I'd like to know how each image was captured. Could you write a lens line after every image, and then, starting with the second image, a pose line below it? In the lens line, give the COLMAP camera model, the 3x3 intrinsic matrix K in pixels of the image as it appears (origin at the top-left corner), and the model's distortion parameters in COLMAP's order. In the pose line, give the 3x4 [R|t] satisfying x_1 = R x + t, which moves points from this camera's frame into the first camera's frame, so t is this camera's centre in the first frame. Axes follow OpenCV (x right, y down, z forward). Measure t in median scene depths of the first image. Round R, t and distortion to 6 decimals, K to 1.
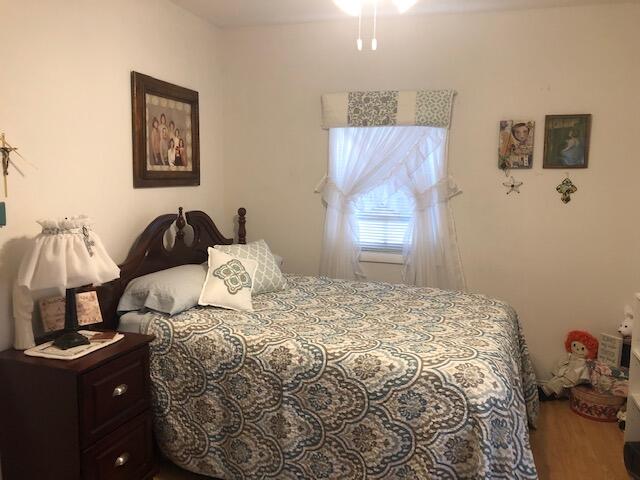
lens RADIAL K [[521.6, 0, 304.3], [0, 521.6, 238.6], [0, 0, 1]] dist [0.049336, -0.048116]
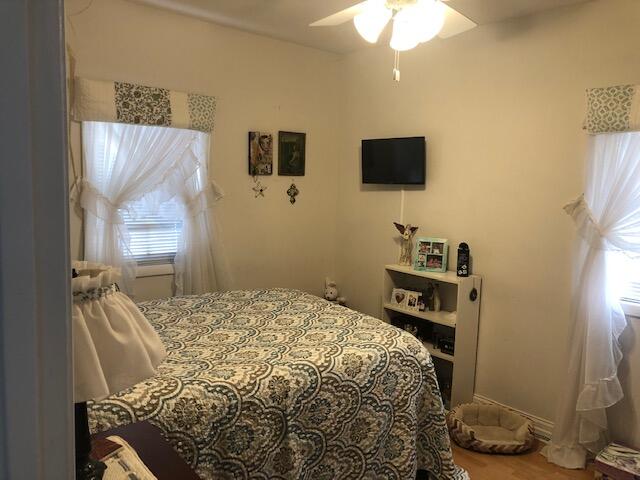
lens RADIAL K [[521.6, 0, 320.5], [0, 521.6, 240.5], [0, 0, 1]] dist [0.049336, -0.048116]
pose [[0.539309, -0.097825, 0.836407, -0.501915], [0.081492, 0.994631, 0.063786, -0.054894], [-0.838156, 0.033761, 0.544385, 0.286520]]
